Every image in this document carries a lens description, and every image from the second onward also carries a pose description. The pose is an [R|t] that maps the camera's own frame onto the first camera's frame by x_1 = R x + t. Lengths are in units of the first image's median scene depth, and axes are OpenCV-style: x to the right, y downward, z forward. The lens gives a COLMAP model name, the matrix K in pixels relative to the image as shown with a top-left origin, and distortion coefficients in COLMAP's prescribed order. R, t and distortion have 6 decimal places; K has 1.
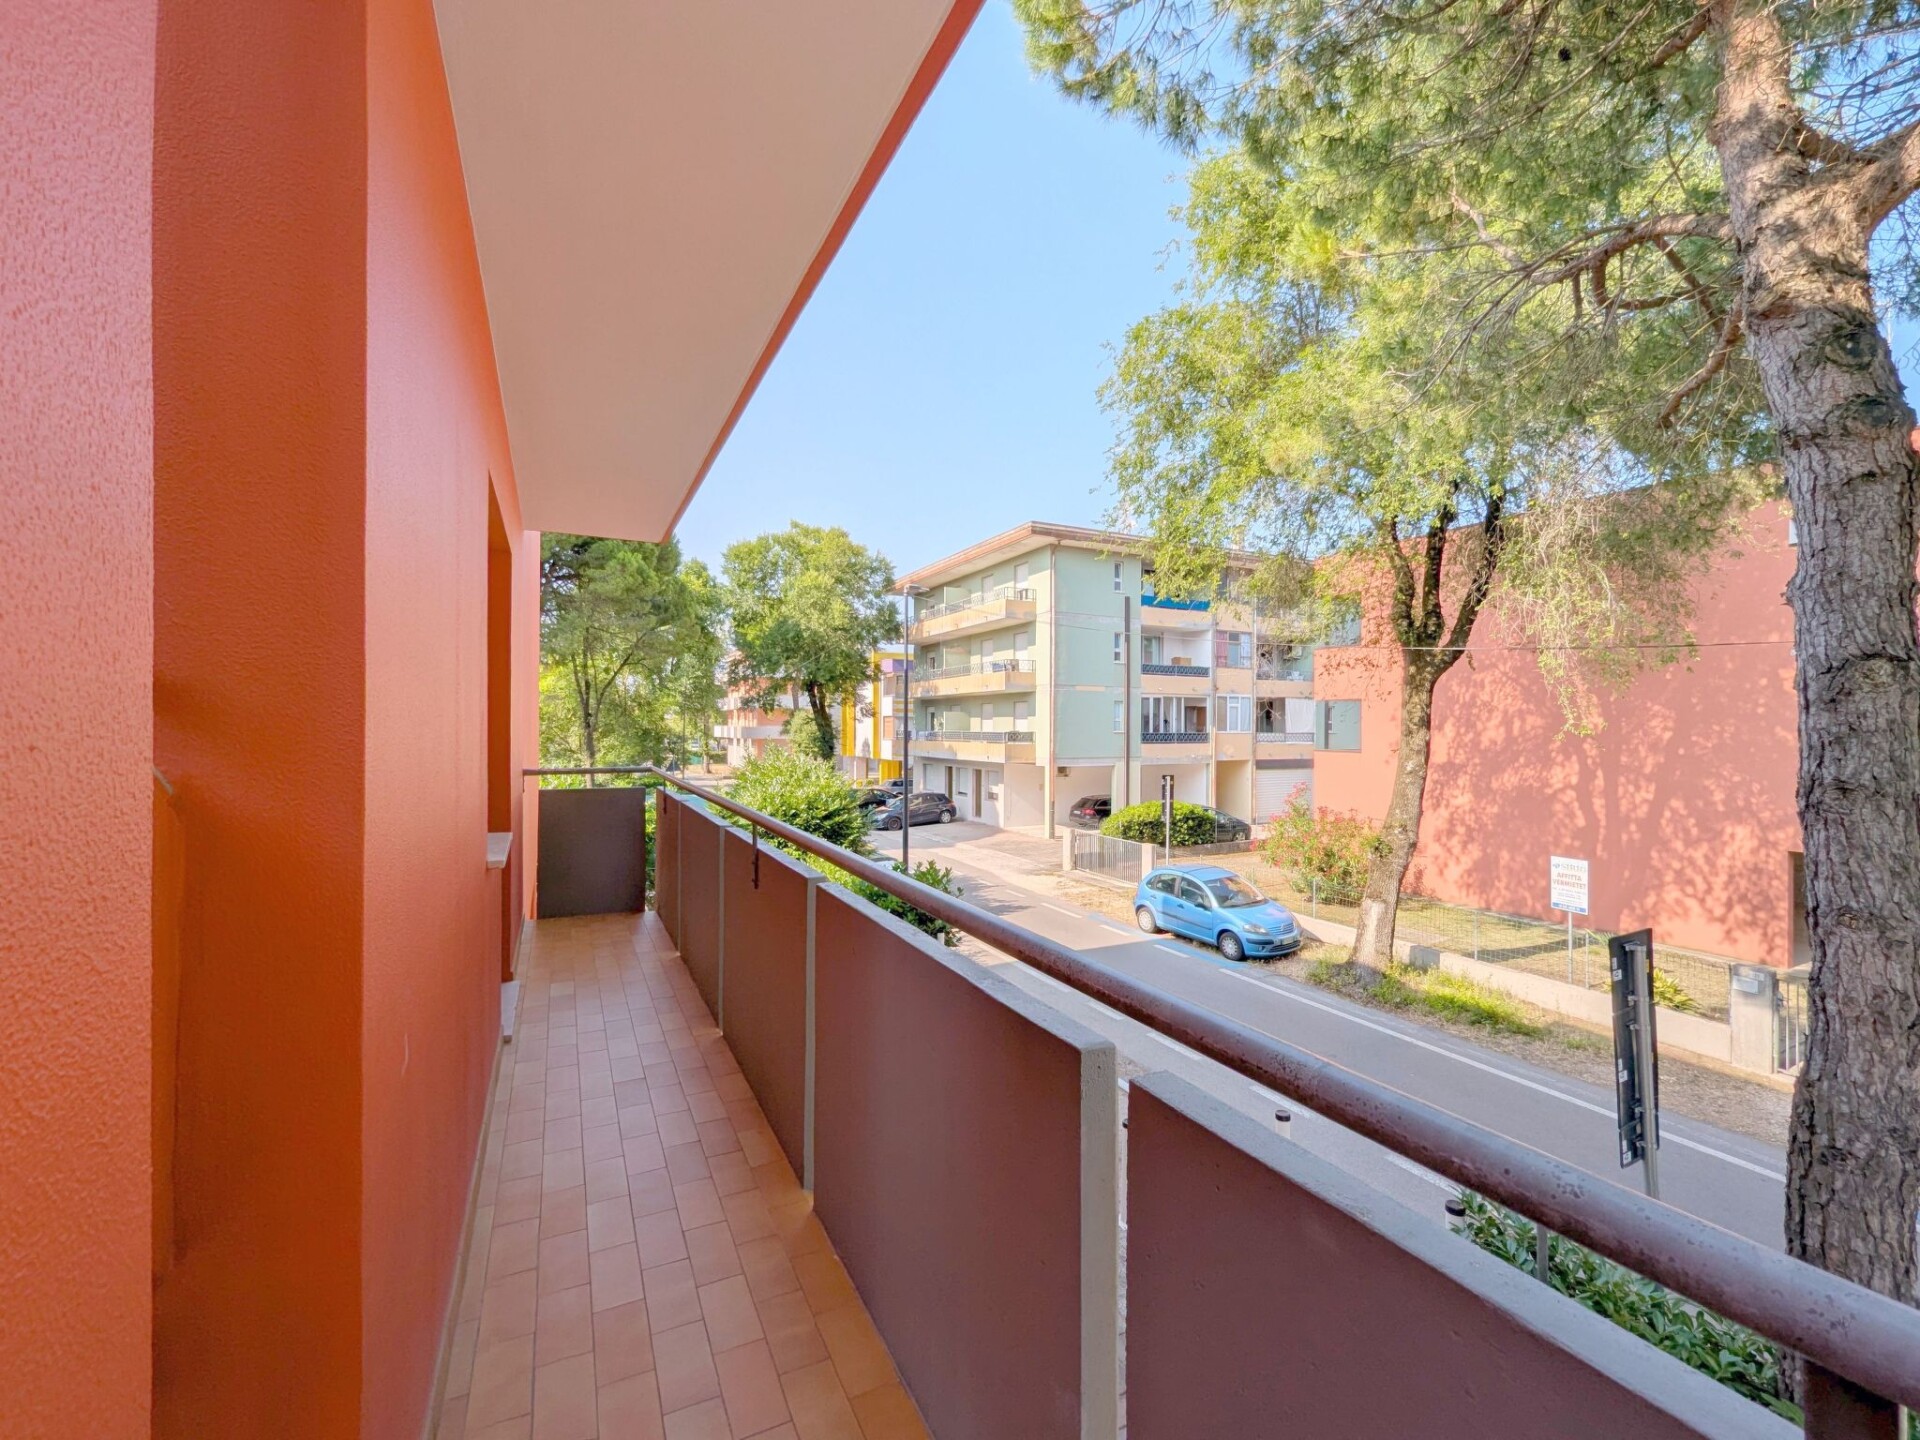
lens RADIAL K [[802.0, 0, 964.9], [0, 802.0, 721.4], [0, 0, 1]] dist [-0.001177, -0.001235]
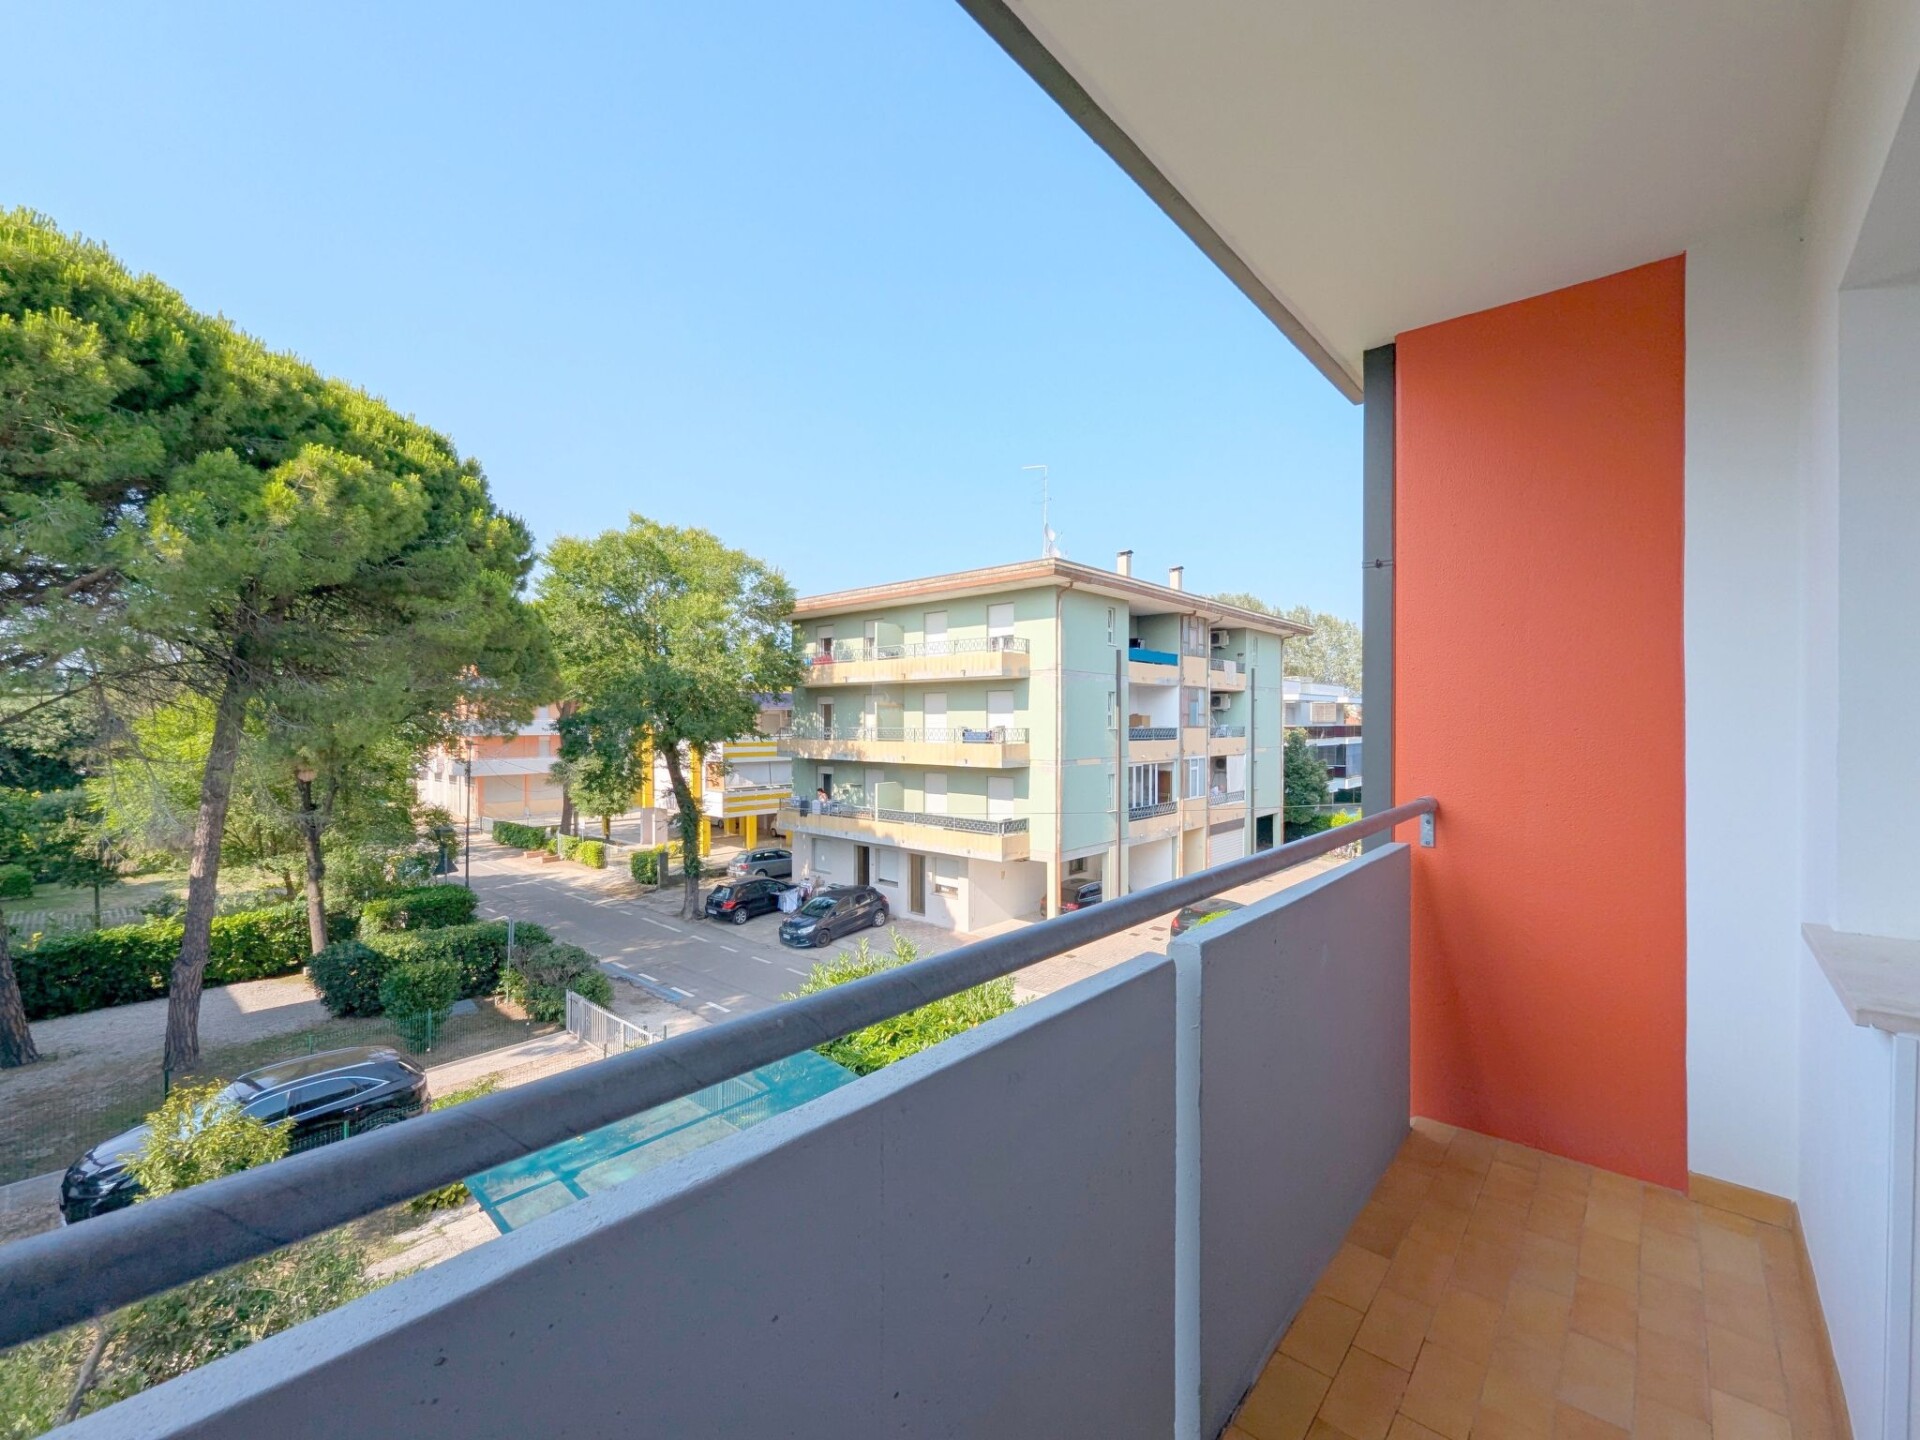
lens RADIAL K [[802.0, 0, 964.9], [0, 802.0, 721.4], [0, 0, 1]] dist [-0.001177, -0.001235]
pose [[0.927106, -0.005163, 0.374764, -0.258731], [0.002140, 0.999962, 0.008482, -0.086264], [-0.374793, -0.007062, 0.927082, 0.273239]]
